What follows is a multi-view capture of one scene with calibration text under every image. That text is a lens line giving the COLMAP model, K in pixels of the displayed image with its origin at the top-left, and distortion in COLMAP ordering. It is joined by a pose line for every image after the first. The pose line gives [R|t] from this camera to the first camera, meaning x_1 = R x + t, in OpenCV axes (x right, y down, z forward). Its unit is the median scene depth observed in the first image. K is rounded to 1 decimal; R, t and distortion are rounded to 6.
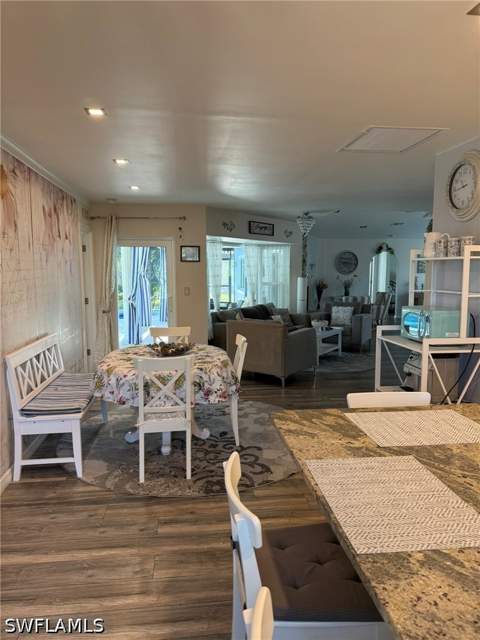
lens RADIAL K [[459.9, 0, 240.0], [0, 459.9, 320.0], [0, 0, 1]] dist [0.001734, -0.000407]
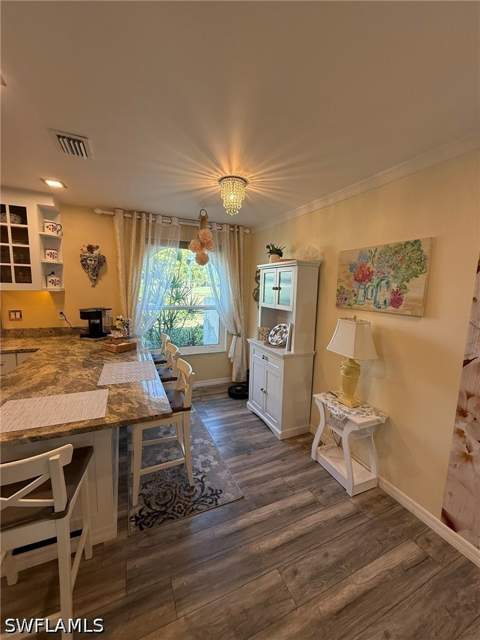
lens RADIAL K [[253.4, 0, 240.0], [0, 253.4, 320.0], [0, 0, 1]] dist [0.000637, 0.000193]
pose [[-0.956047, 0.005864, -0.293154, 0.069814], [-0.066228, 0.969644, 0.235382, -0.156628], [0.285636, 0.244451, -0.926637, 1.282375]]
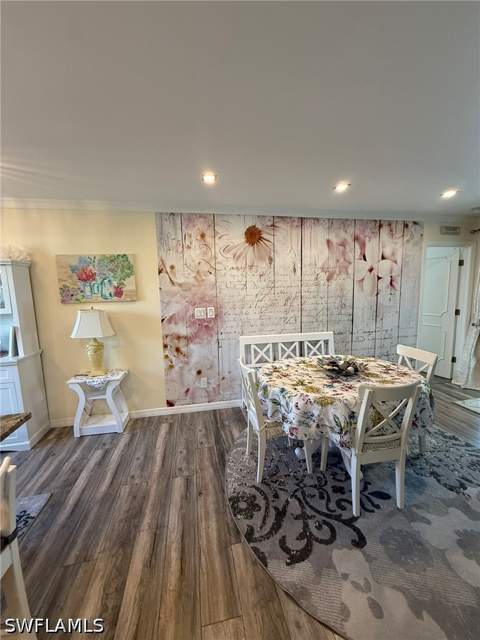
lens RADIAL K [[253.4, 0, 240.0], [0, 253.4, 320.0], [0, 0, 1]] dist [0.000637, 0.000193]
pose [[0.054441, 0.127585, -0.990332, 0.572378], [-0.087833, 0.988571, 0.122530, -0.133451], [0.994646, 0.080313, 0.065025, 1.188501]]
